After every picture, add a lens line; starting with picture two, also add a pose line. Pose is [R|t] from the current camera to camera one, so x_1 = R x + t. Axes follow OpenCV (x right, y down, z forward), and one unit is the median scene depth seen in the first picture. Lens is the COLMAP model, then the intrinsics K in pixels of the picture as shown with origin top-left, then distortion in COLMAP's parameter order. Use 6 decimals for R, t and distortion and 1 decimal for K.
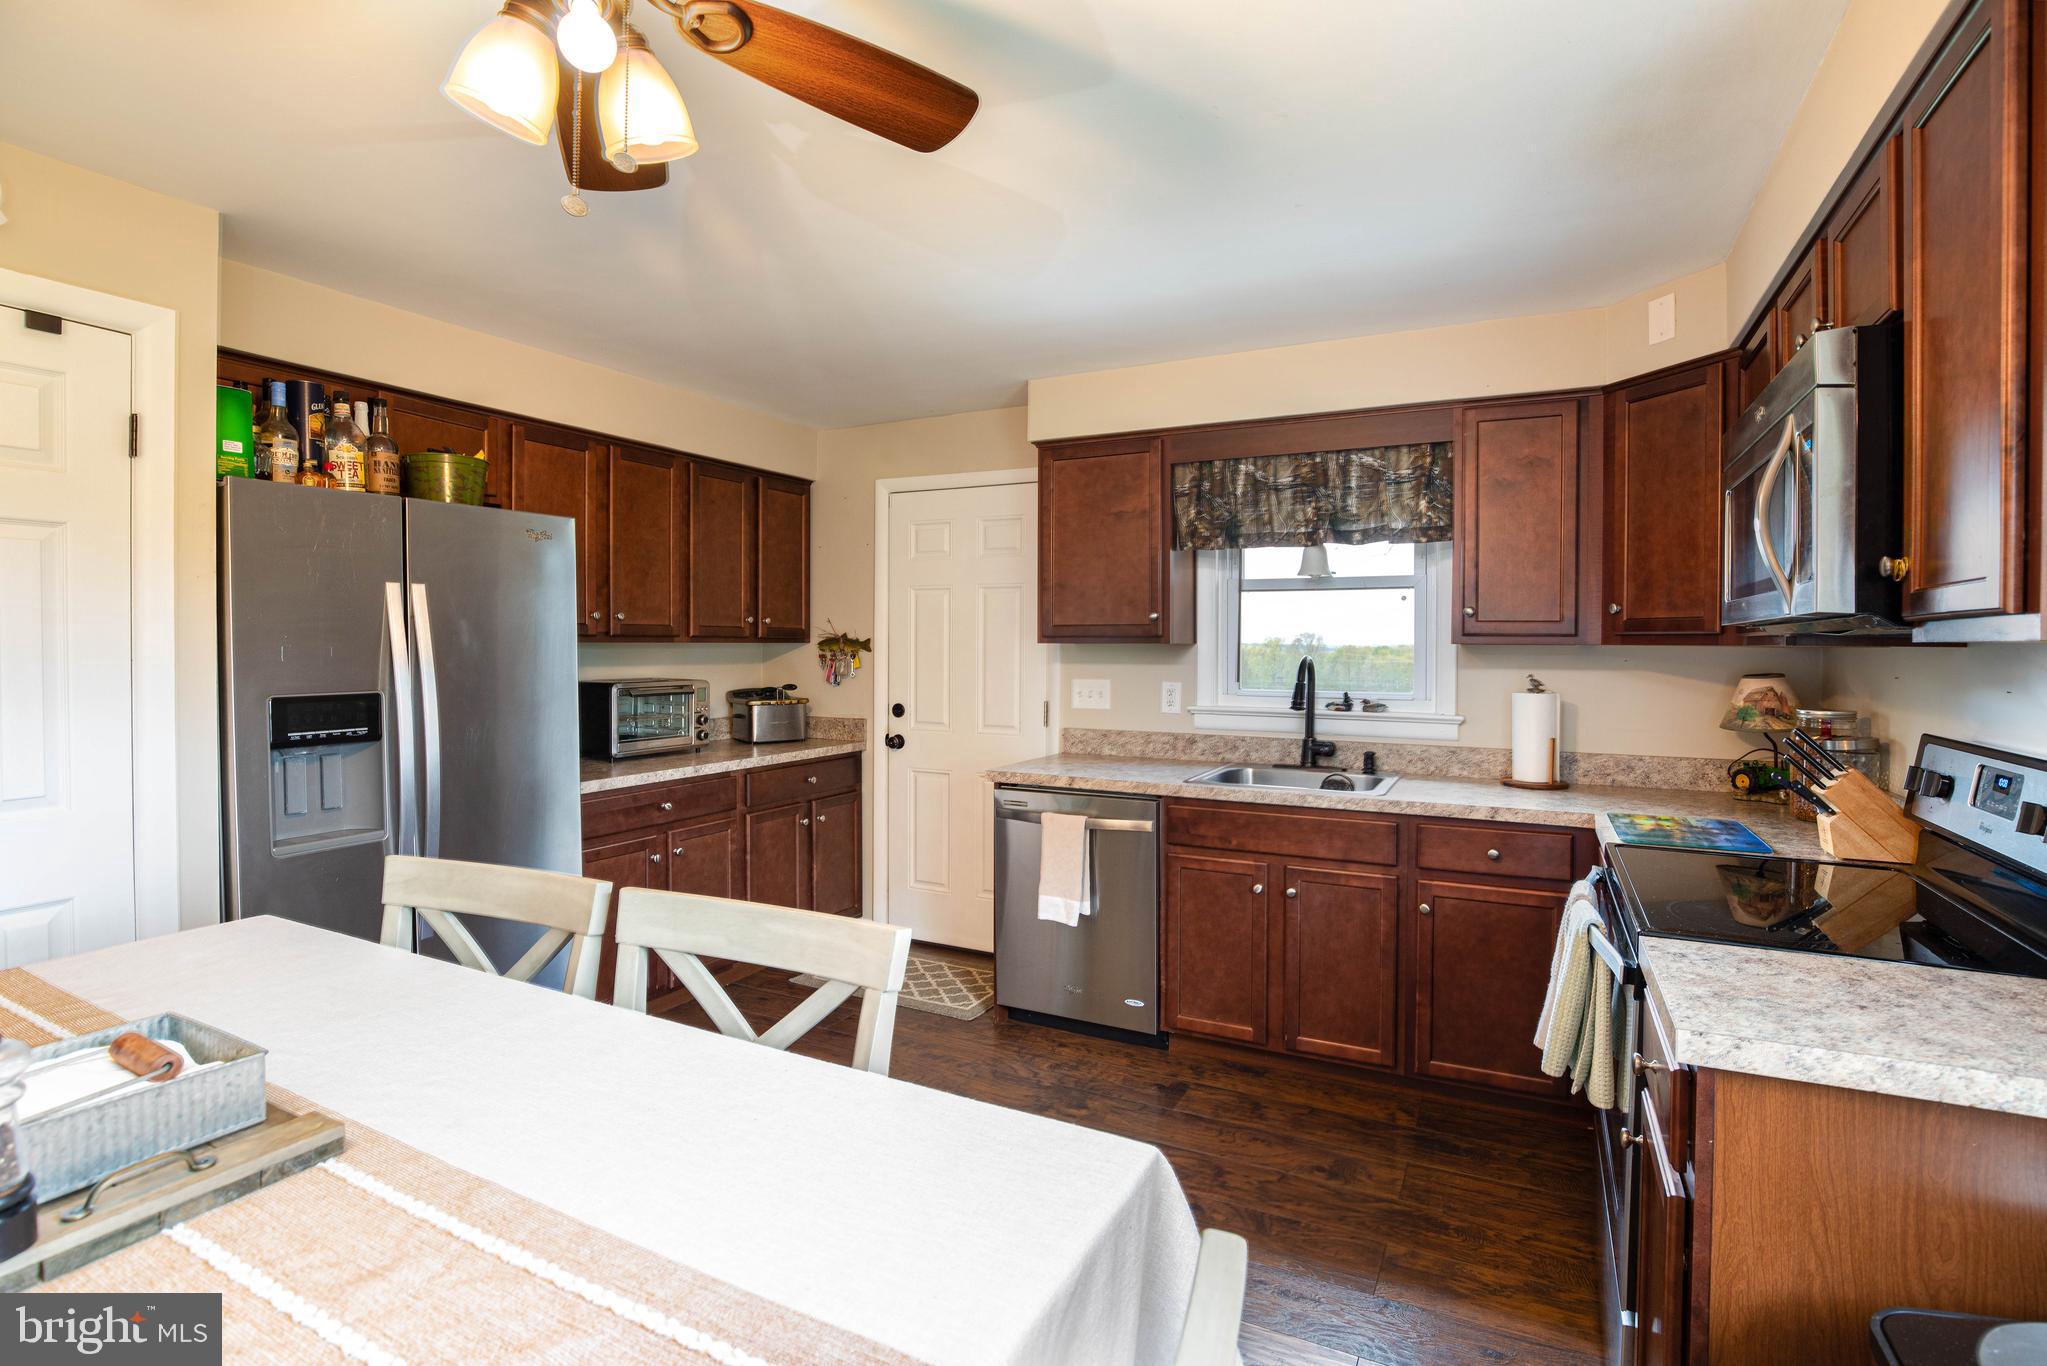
lens RADIAL K [[948.1, 0, 1074.1], [0, 948.1, 646.6], [0, 0, 1]] dist [-0.022768, 0.001076]
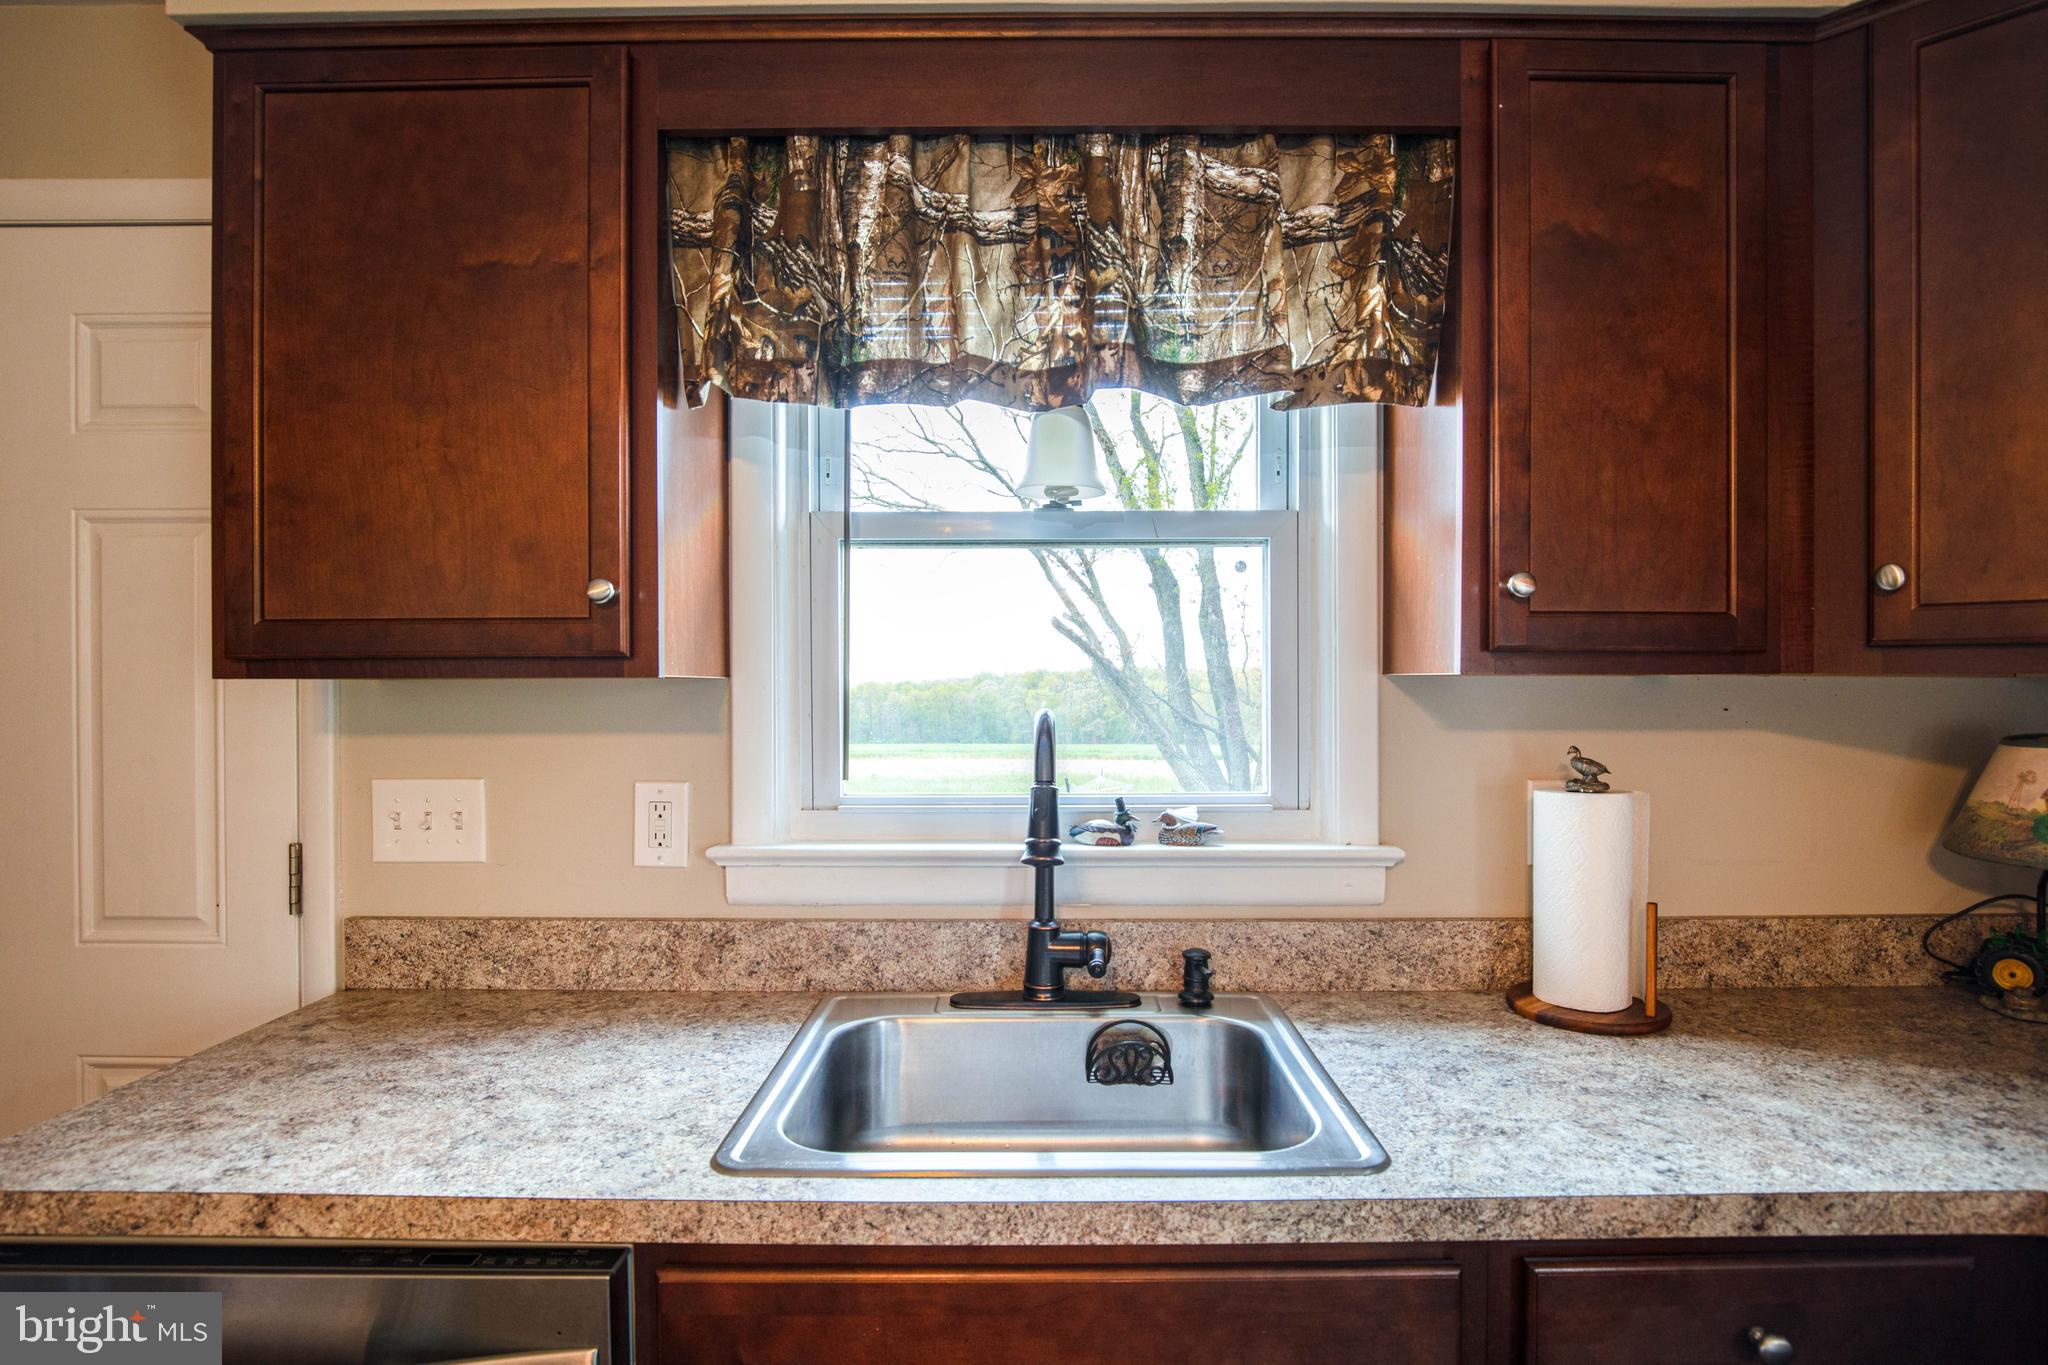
lens RADIAL K [[1054.7, 0, 1034.8], [0, 1054.7, 683.8], [0, 0, 1]] dist [-0.029654, 0.003510]
pose [[0.904382, -0.008758, 0.426634, 0.066301], [0.008328, 0.999961, 0.002873, -0.001093], [-0.426643, 0.000955, 0.904420, 0.630104]]
